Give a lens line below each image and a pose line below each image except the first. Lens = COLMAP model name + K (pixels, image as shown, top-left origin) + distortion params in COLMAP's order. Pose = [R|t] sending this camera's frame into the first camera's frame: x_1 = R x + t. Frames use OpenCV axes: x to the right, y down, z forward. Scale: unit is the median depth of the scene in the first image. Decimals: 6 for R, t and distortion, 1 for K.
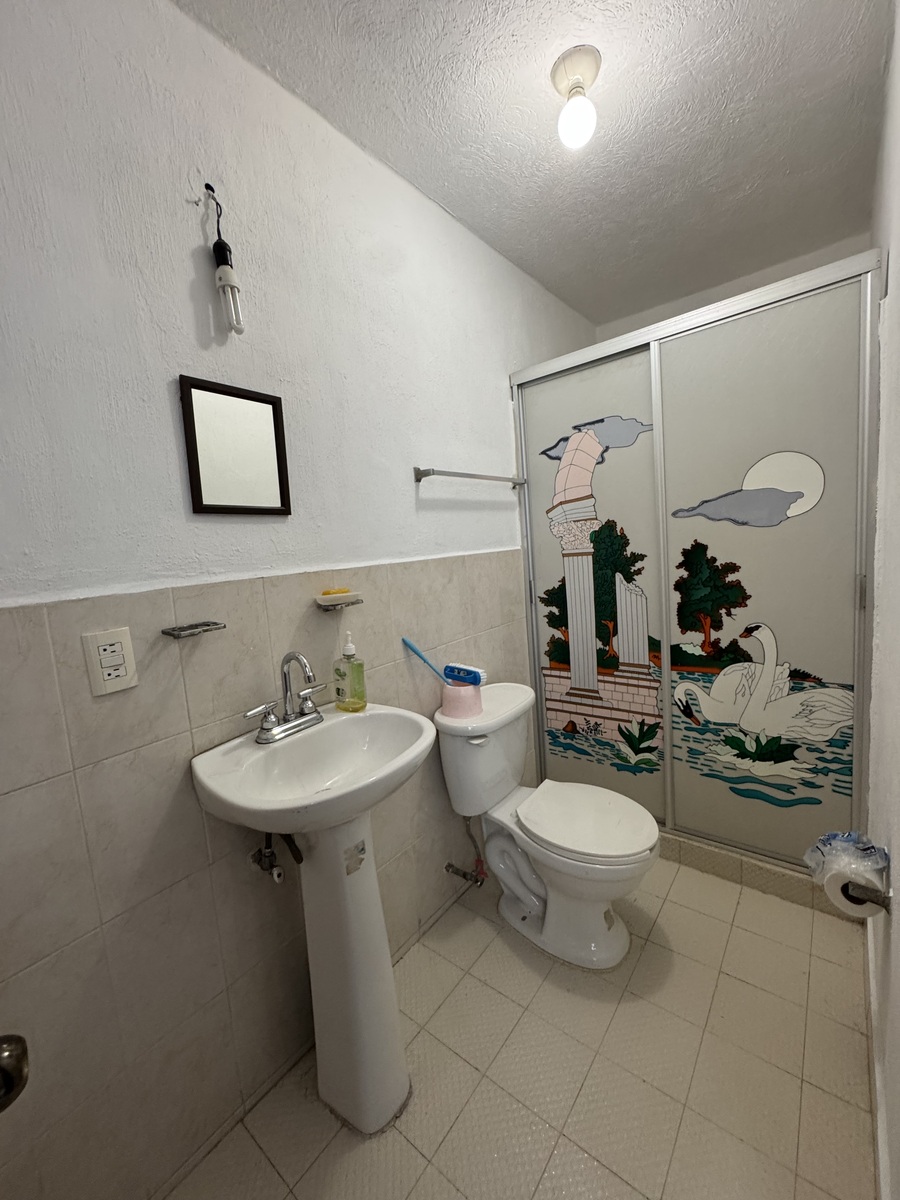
lens RADIAL K [[478.7, 0, 450.2], [0, 478.7, 601.7], [0, 0, 1]] dist [-0.007673, 0.001617]
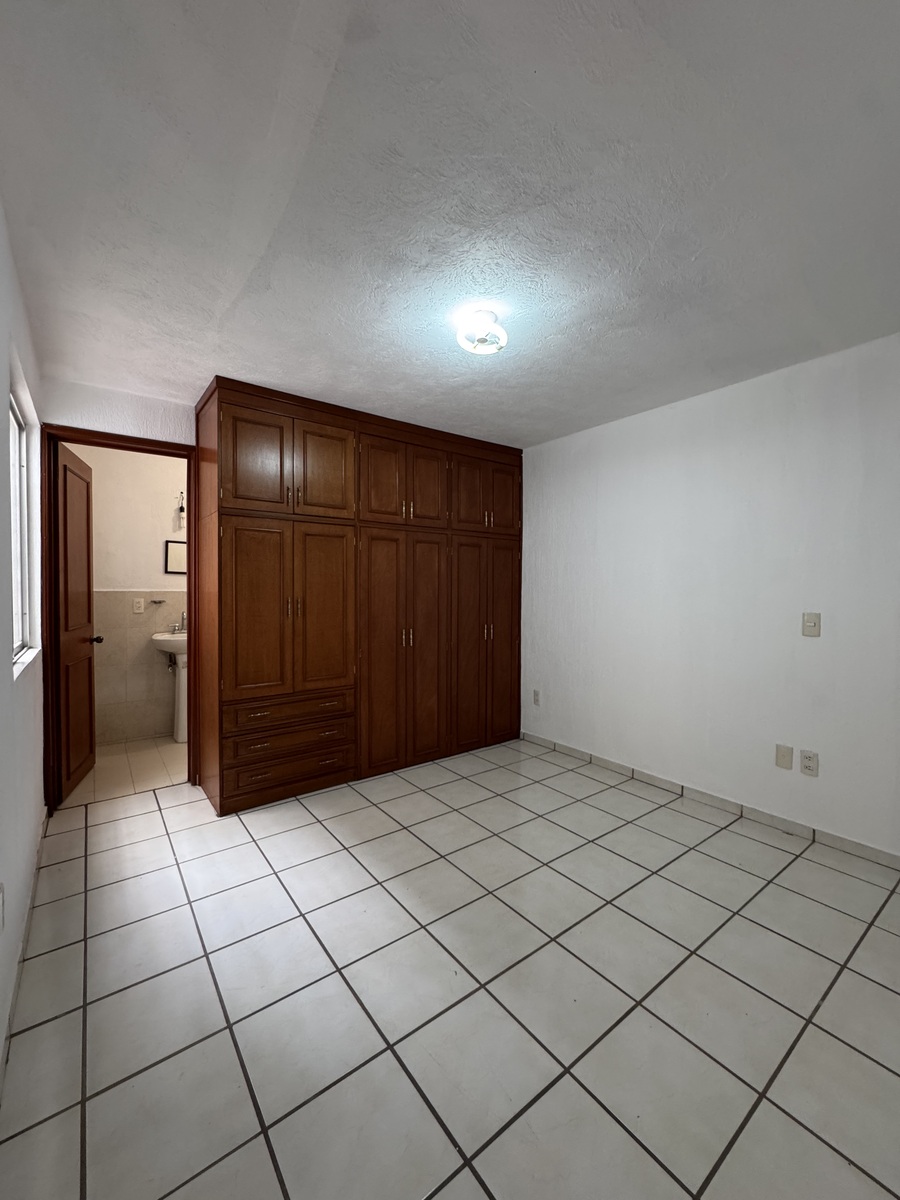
lens RADIAL K [[478.7, 0, 451.5], [0, 478.7, 598.7], [0, 0, 1]] dist [-0.007673, 0.001617]
pose [[0.966040, 0.089400, -0.242435, 2.834335], [-0.110723, 0.990958, -0.075778, 0.064062], [0.233468, 0.100048, 0.967204, -2.340702]]
